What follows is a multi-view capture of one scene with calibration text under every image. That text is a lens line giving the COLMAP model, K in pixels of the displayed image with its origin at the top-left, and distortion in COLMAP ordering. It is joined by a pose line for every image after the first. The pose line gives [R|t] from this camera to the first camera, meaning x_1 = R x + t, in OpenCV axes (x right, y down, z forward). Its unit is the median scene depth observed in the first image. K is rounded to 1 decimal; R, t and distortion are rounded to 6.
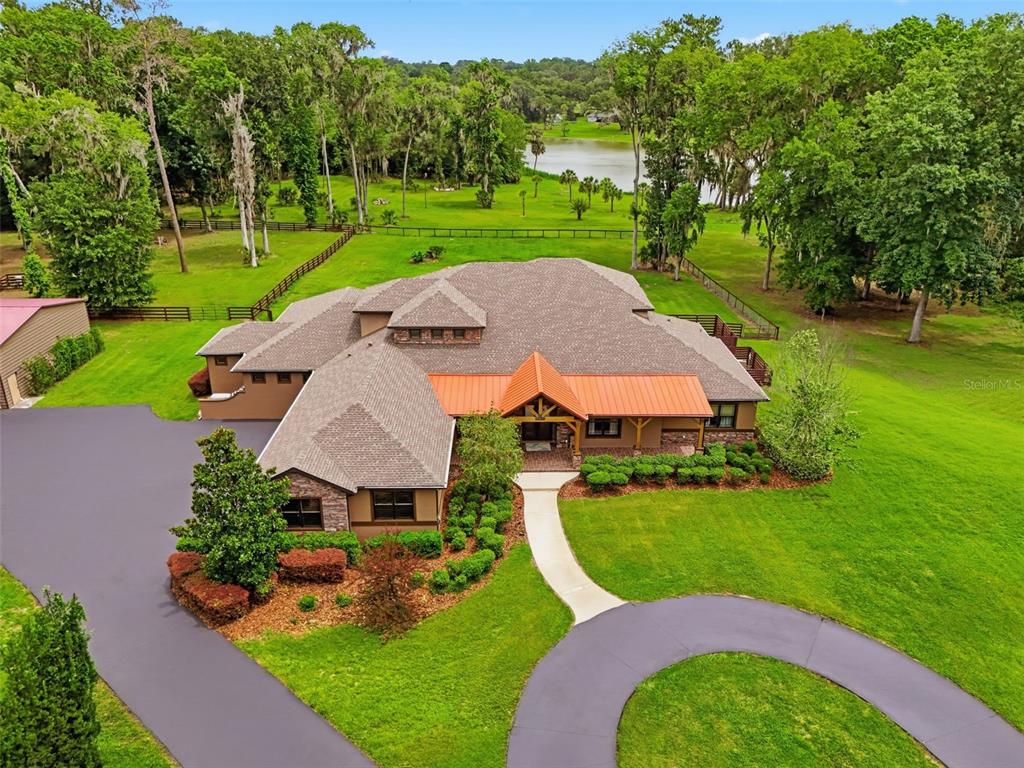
lens RADIAL K [[763.2, 0, 532.2], [0, 763.2, 383.2], [0, 0, 1]] dist [0.051763, -0.042610]
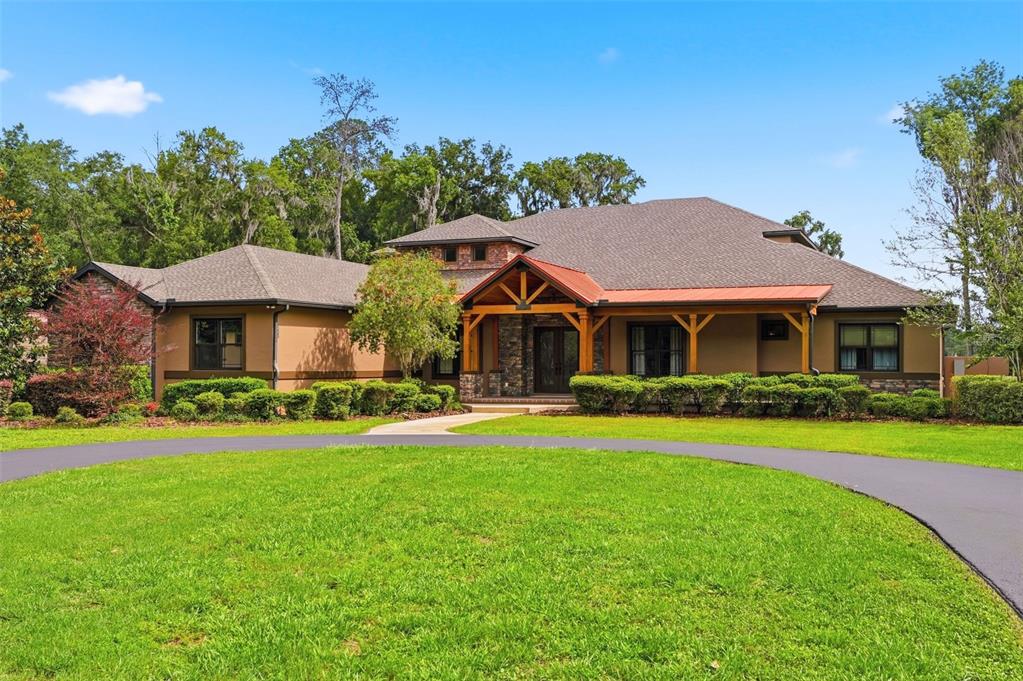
lens RADIAL K [[1036.0, 0, 517.9], [0, 1036.0, 347.1], [0, 0, 1]] dist [0.004519, 0.000000]
pose [[0.908773, -0.014908, -0.417024, 0.343918], [-0.149420, 0.921473, -0.358555, 0.364771], [0.389621, 0.388156, 0.835182, 0.308272]]
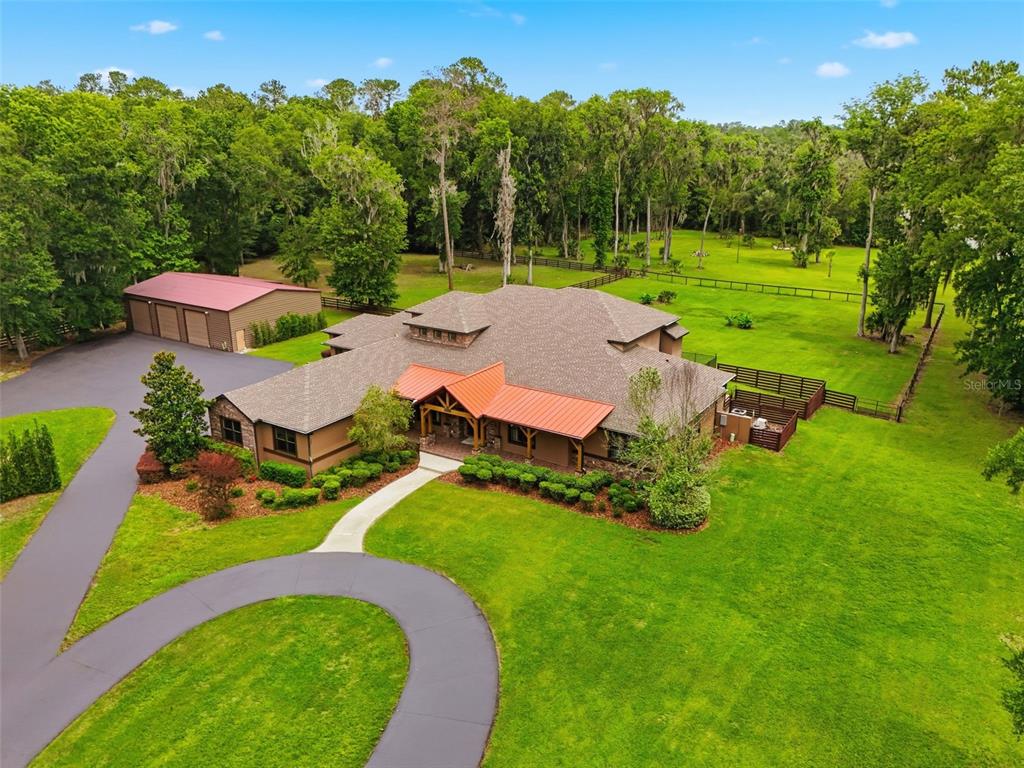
lens RADIAL K [[763.2, 0, 534.9], [0, 763.2, 379.2], [0, 0, 1]] dist [0.051763, -0.042610]
pose [[0.833562, 0.160407, -0.528625, 0.702908], [-0.203384, 0.978812, -0.023694, 0.001096], [0.513624, 0.127264, 0.848525, 0.082311]]
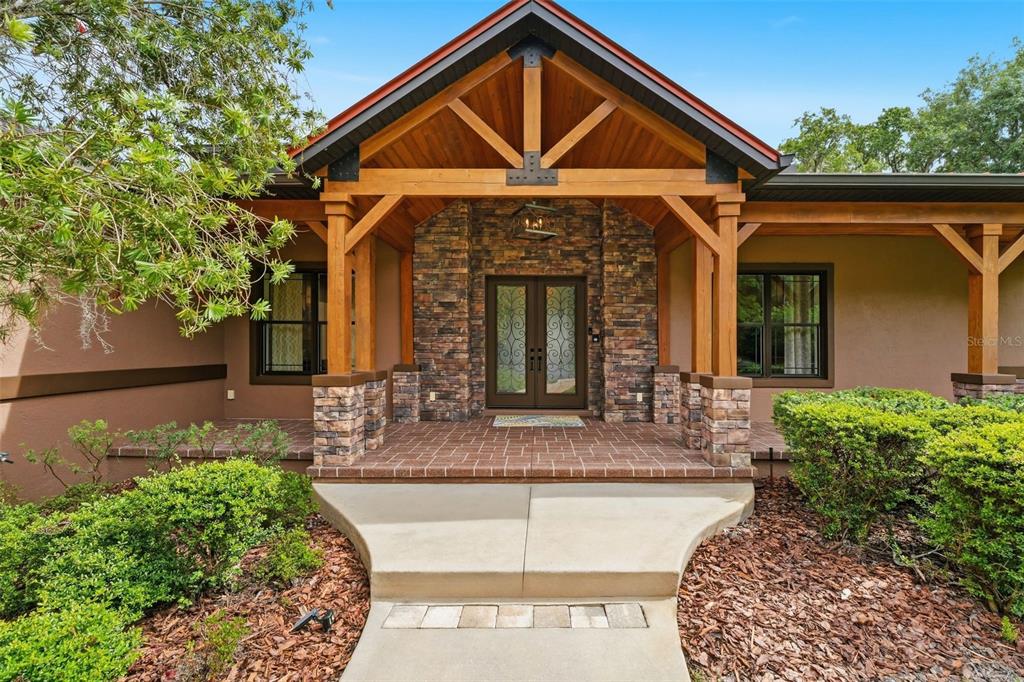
lens RADIAL K [[431.4, 0, 536.4], [0, 431.4, 348.2], [0, 0, 1]] dist [-0.004212, 0.000257]
pose [[0.998995, -0.007387, -0.044216, 0.016294], [-0.009360, 0.930218, -0.366889, 0.124554], [0.043841, 0.366934, 0.929213, 0.889371]]
